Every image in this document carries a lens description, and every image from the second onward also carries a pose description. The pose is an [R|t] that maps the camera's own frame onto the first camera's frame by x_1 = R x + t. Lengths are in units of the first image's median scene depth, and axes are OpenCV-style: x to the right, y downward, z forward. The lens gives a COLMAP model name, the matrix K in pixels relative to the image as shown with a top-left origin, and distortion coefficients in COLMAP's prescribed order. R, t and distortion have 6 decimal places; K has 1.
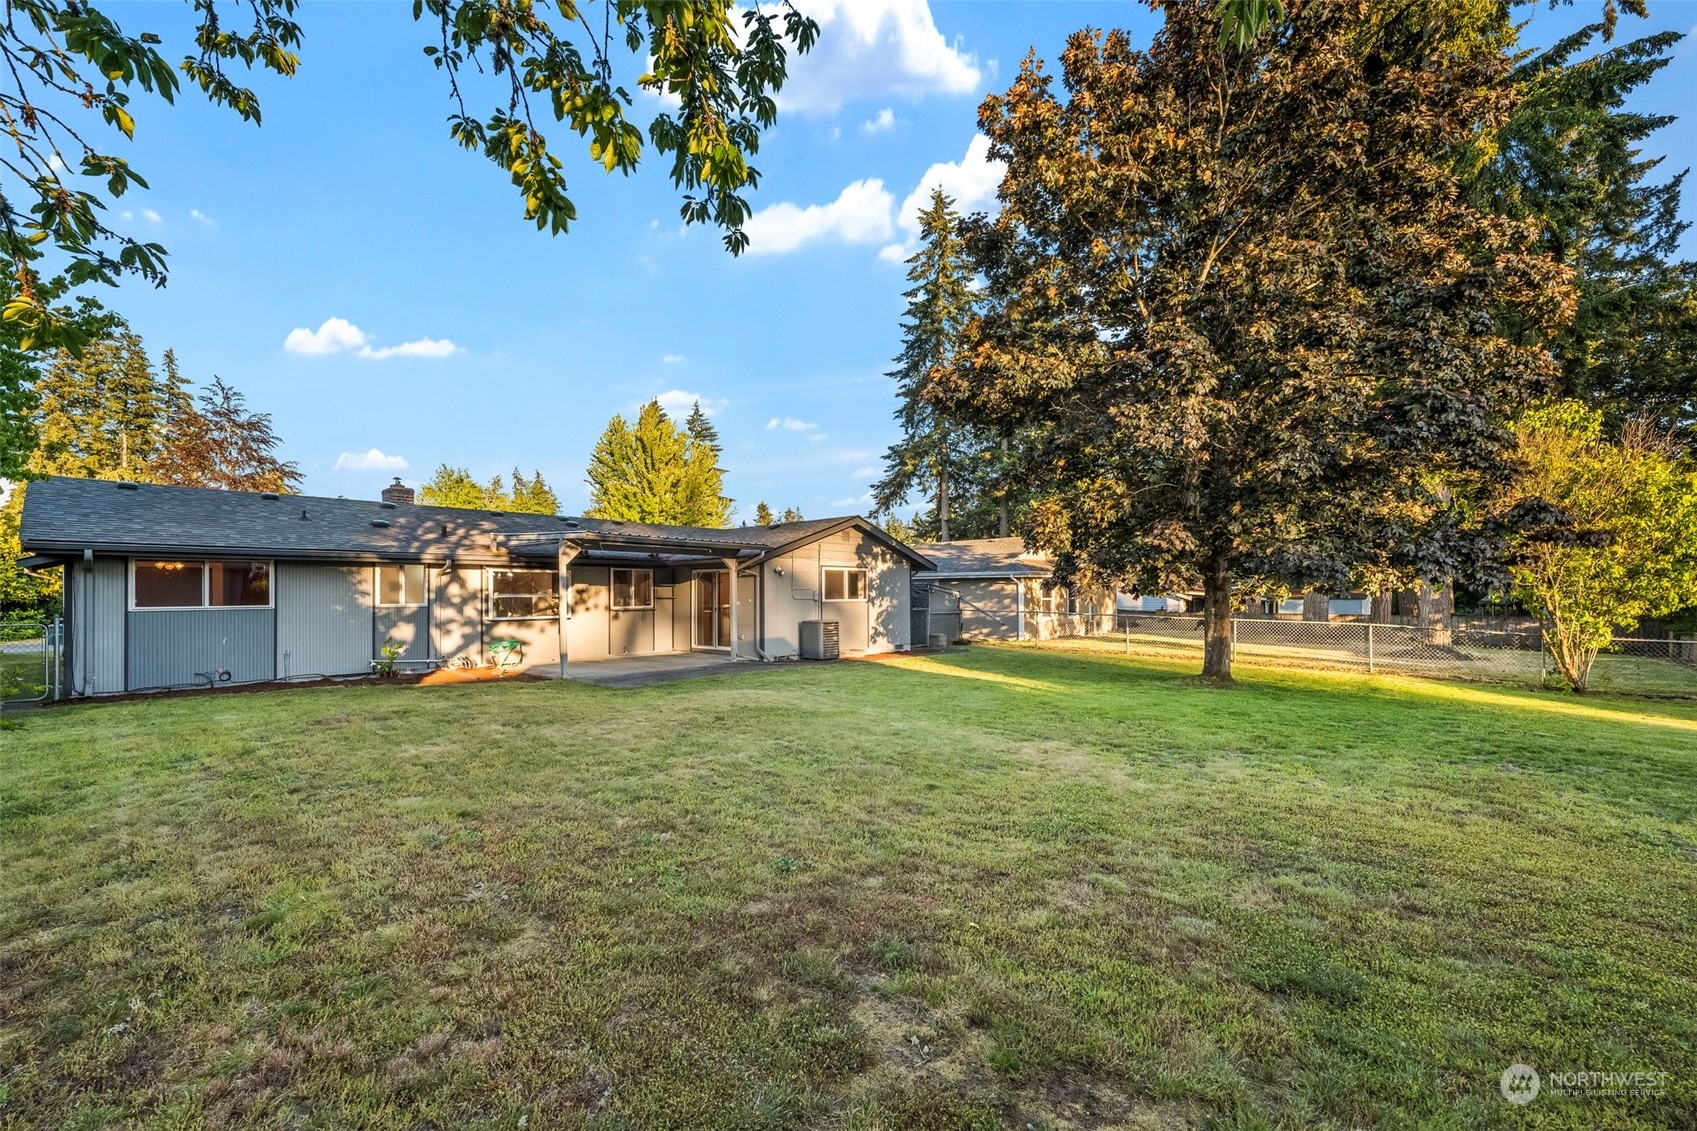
lens RADIAL K [[709.1, 0, 838.2], [0, 709.1, 605.2], [0, 0, 1]] dist [-0.001455, -0.000216]
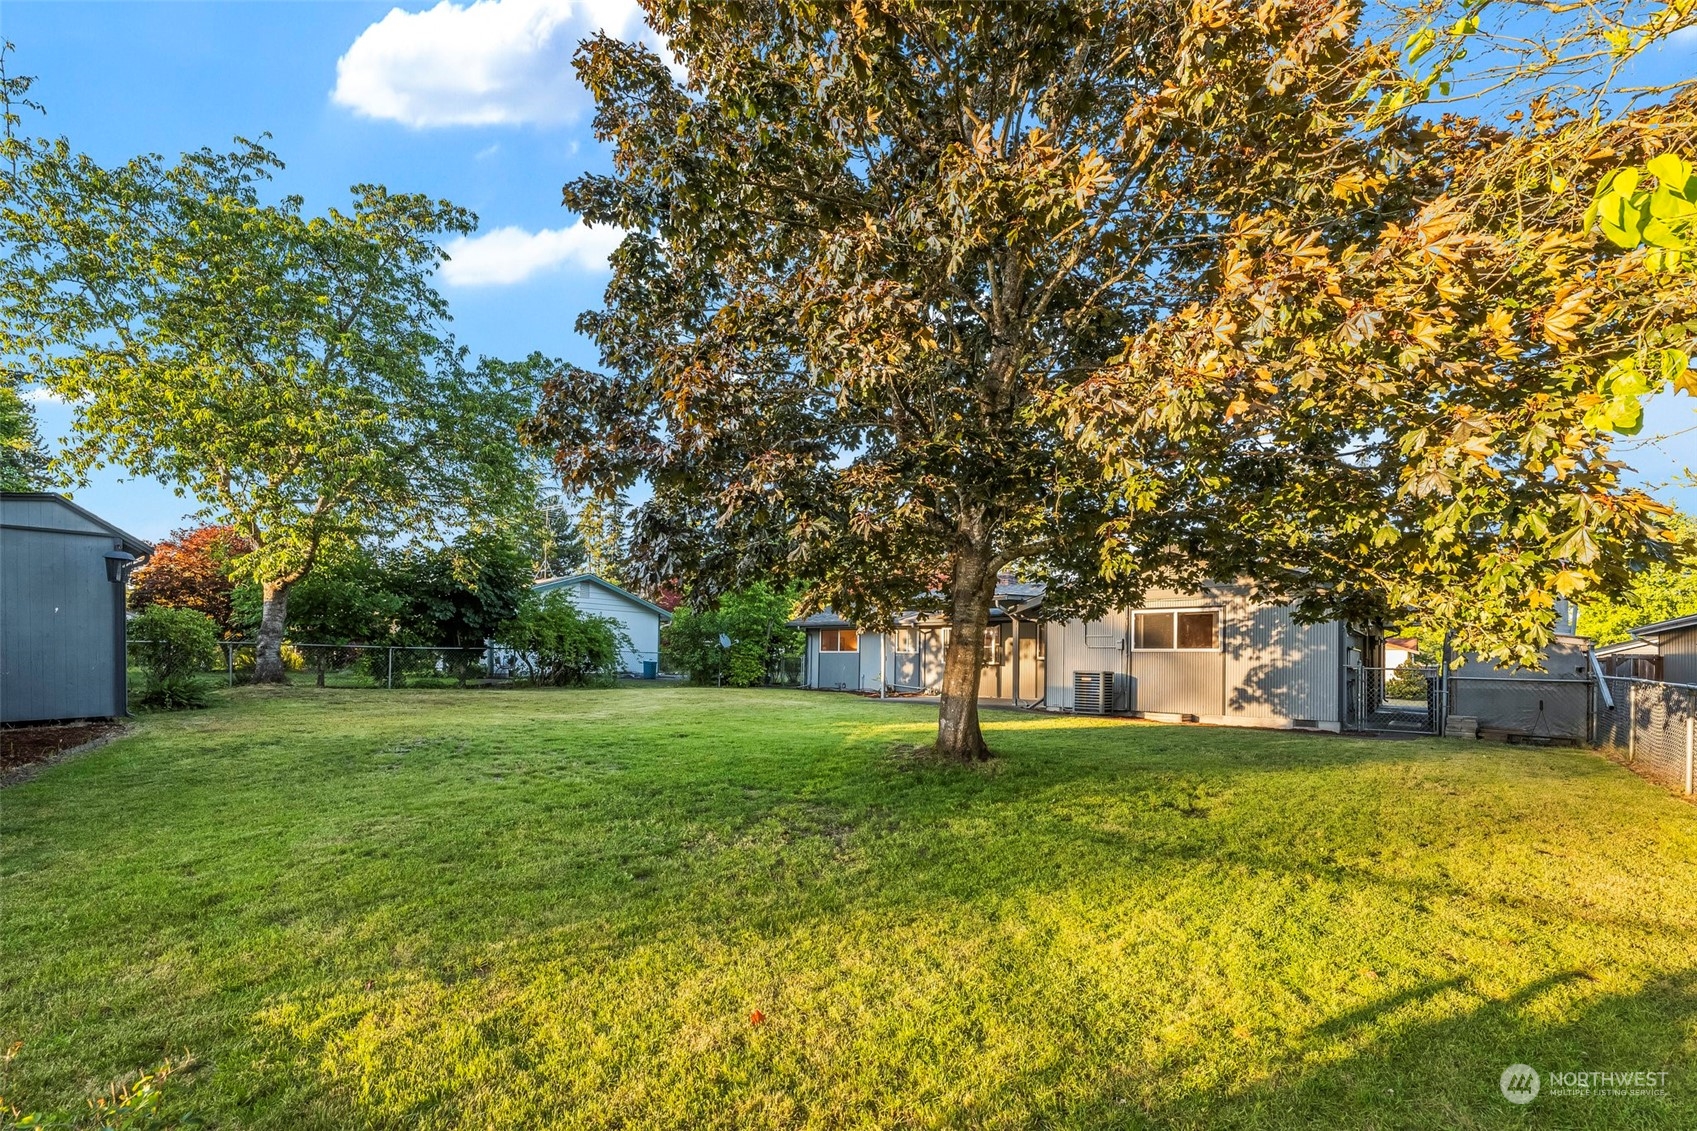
lens RADIAL K [[700.4, 0, 879.5], [0, 700.4, 572.5], [0, 0, 1]] dist [0.000533, 0.000028]
pose [[0.106208, -0.120346, -0.987034, 0.829507], [-0.033074, 0.991672, -0.124470, 0.017677], [0.993794, 0.045865, 0.101343, 0.639652]]
